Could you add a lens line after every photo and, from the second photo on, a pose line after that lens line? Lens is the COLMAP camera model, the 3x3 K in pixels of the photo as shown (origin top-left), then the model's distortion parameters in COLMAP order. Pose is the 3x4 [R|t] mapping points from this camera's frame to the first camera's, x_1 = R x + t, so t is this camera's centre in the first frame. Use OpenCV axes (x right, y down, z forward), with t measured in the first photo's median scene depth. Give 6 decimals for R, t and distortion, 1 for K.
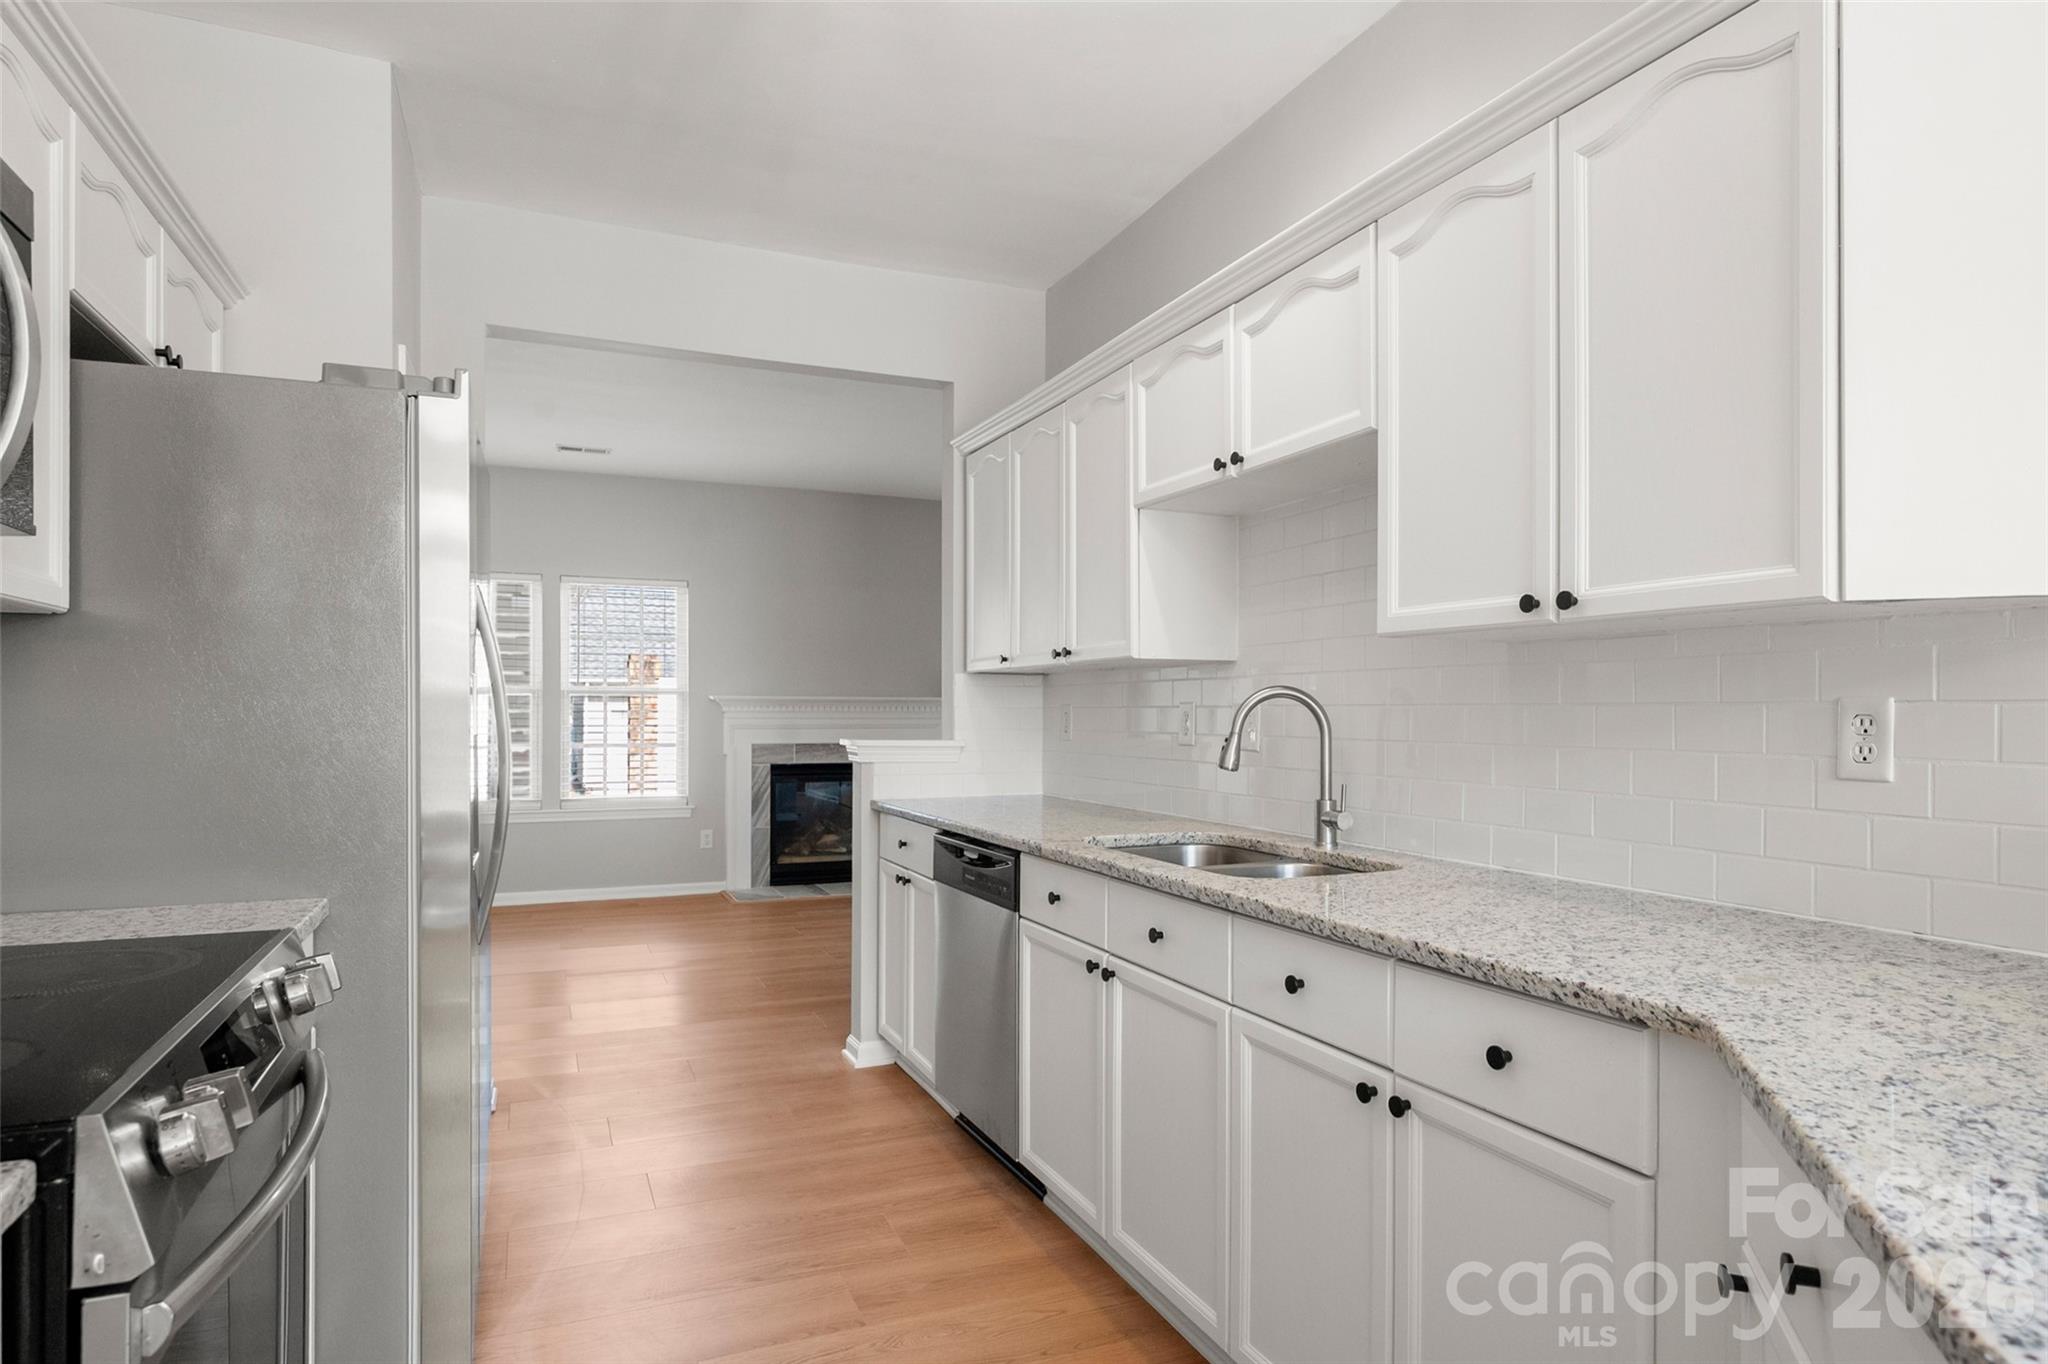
lens RADIAL K [[1151.9, 0, 1021.9], [0, 1151.9, 705.4], [0, 0, 1]] dist [-0.001756, -0.000476]
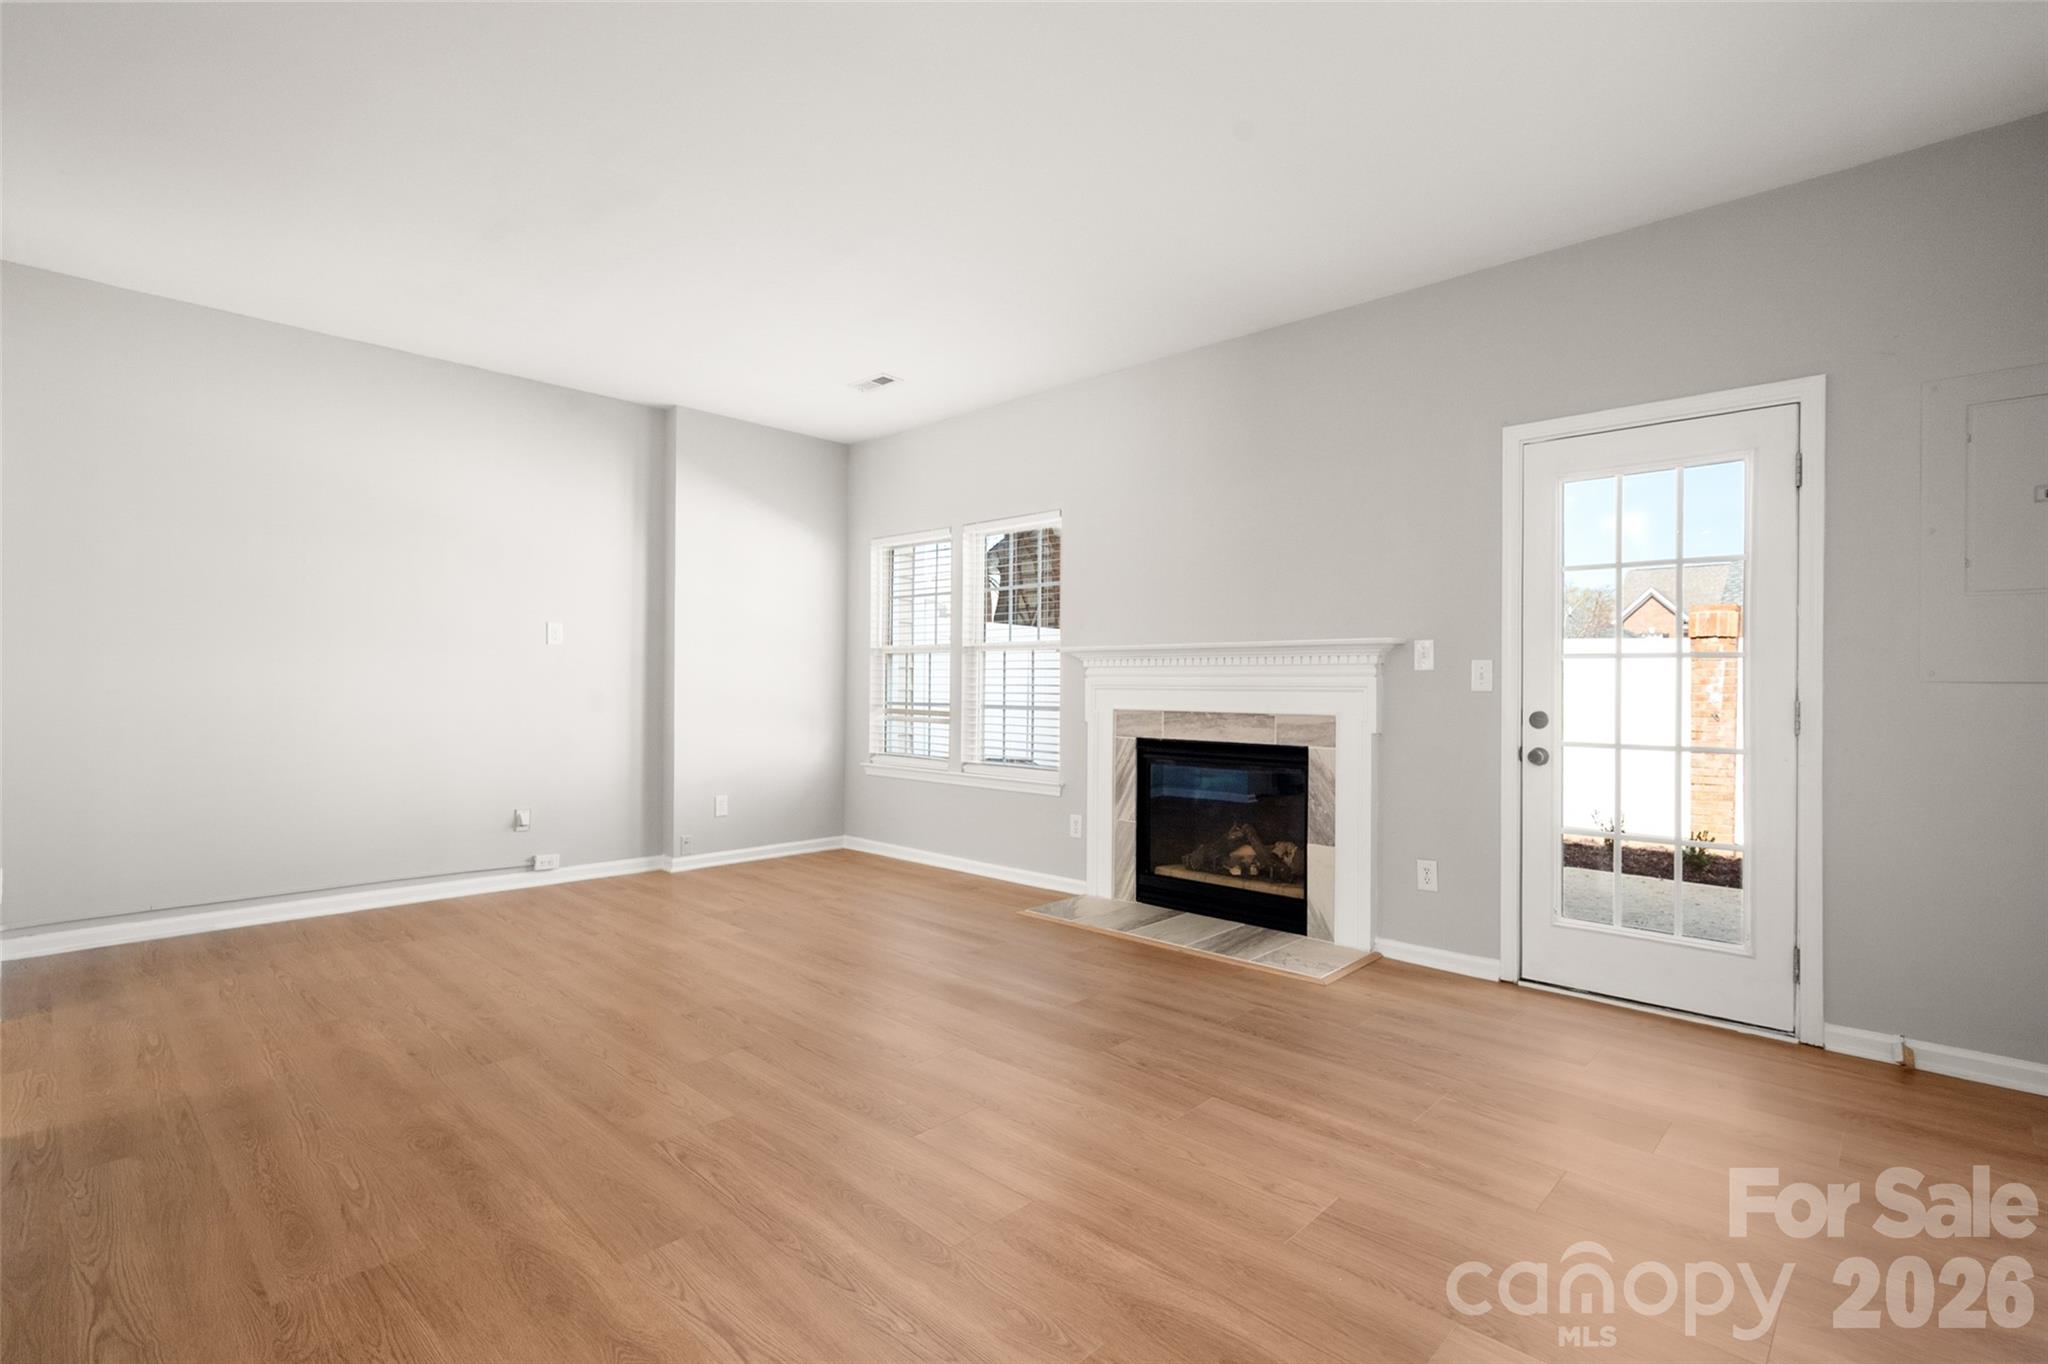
lens RADIAL K [[955.0, 0, 1024.0], [0, 955.0, 682.0], [0, 0, 1]] dist [0.000188, -0.000494]
pose [[0.398980, 0.000782, -0.916960, 0.317679], [0.002196, 0.999996, 0.001808, 0.014085], [0.916957, -0.002735, 0.398976, 0.690235]]
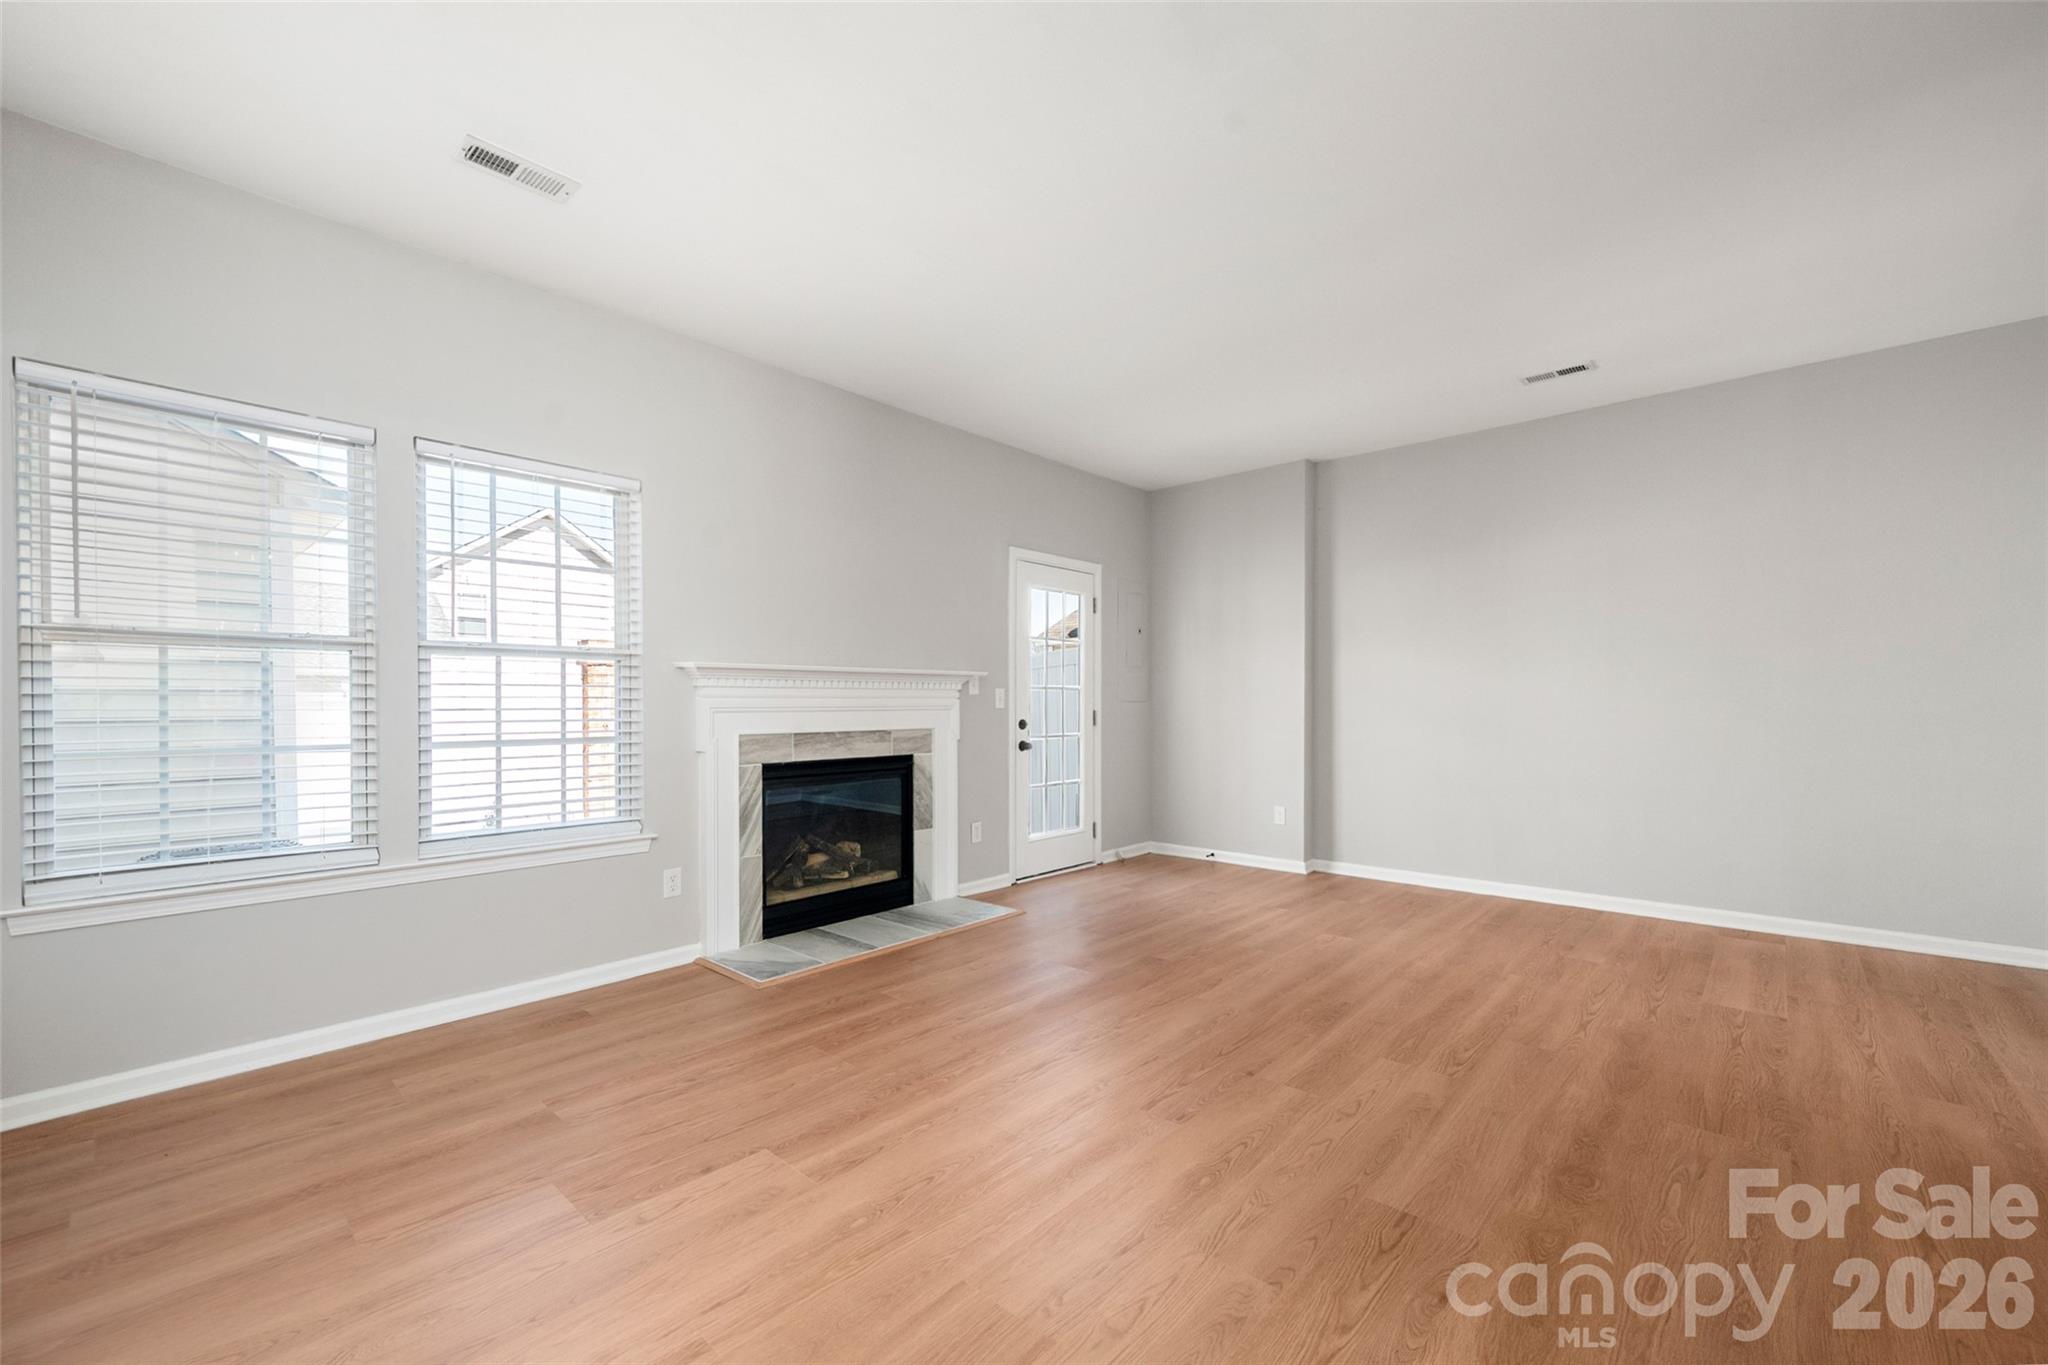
lens RADIAL K [[839.0, 0, 1026.0], [0, 839.0, 710.5], [0, 0, 1]] dist [0.001119, 0.000180]
pose [[0.903498, -0.004914, 0.428564, -0.291480], [-0.002765, 0.999847, 0.017294, 0.010375], [-0.428583, -0.016810, 0.903346, 0.481701]]
